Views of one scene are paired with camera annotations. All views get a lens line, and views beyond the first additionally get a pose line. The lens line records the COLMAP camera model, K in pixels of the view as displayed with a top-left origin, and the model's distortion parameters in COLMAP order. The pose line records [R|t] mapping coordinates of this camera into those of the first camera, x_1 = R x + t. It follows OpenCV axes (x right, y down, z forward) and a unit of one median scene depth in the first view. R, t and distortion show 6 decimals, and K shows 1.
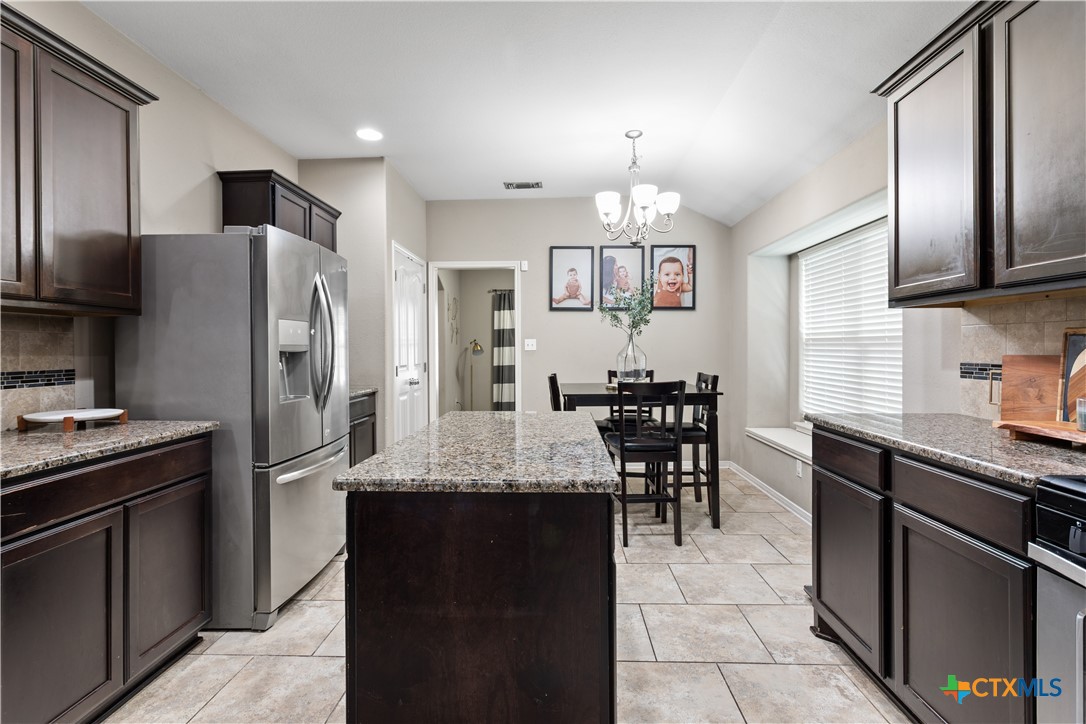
lens RADIAL K [[521.6, 0, 546.3], [0, 521.6, 352.4], [0, 0, 1]] dist [-0.001650, 0.001112]
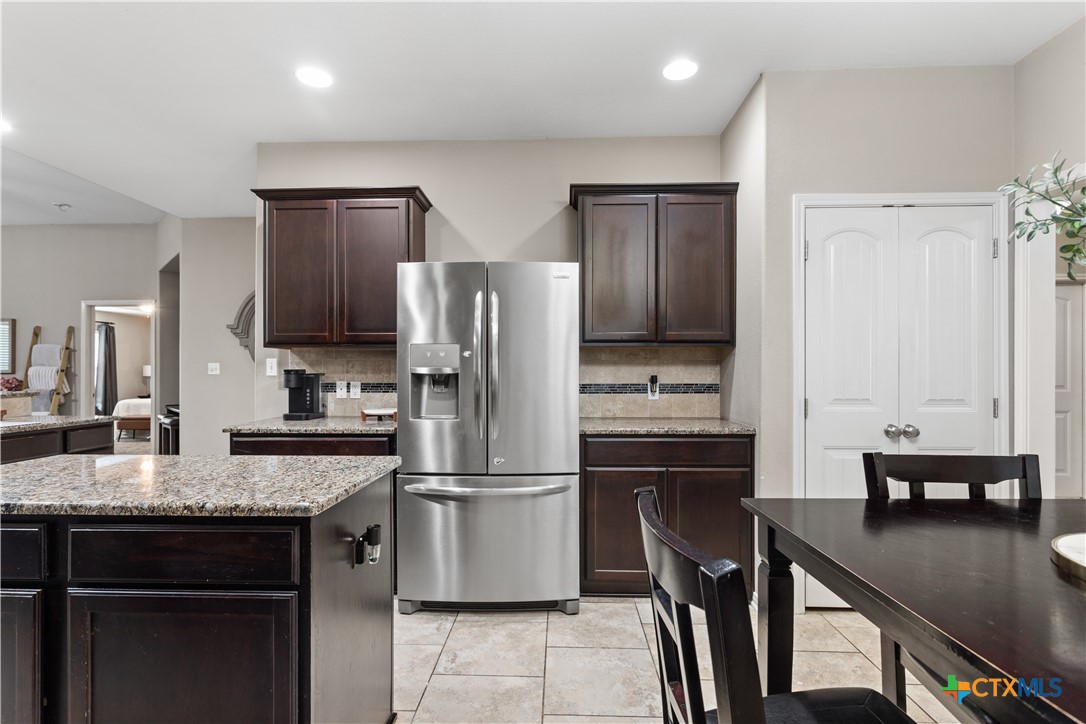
lens RADIAL K [[521.6, 0, 533.1], [0, 521.6, 380.6], [0, 0, 1]] dist [-0.001650, 0.001112]
pose [[-0.015078, 0.025185, -0.999569, 0.657690], [-0.006675, 0.999658, 0.025288, -0.020644], [0.999864, 0.007053, -0.014905, 1.406366]]
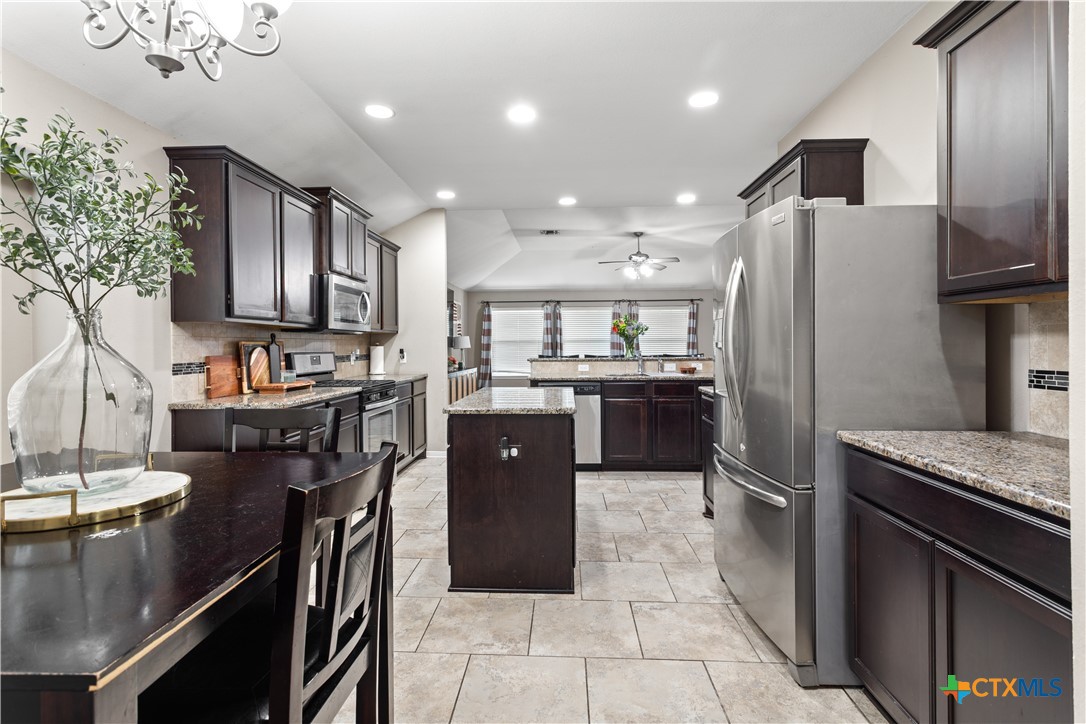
lens RADIAL K [[521.6, 0, 547.4], [0, 521.6, 339.2], [0, 0, 1]] dist [-0.001650, 0.001112]
pose [[-0.999920, 0.010579, 0.006885, -0.154329], [0.010583, 0.999944, 0.000457, -0.034034], [-0.006880, 0.000530, -0.999976, 2.399710]]
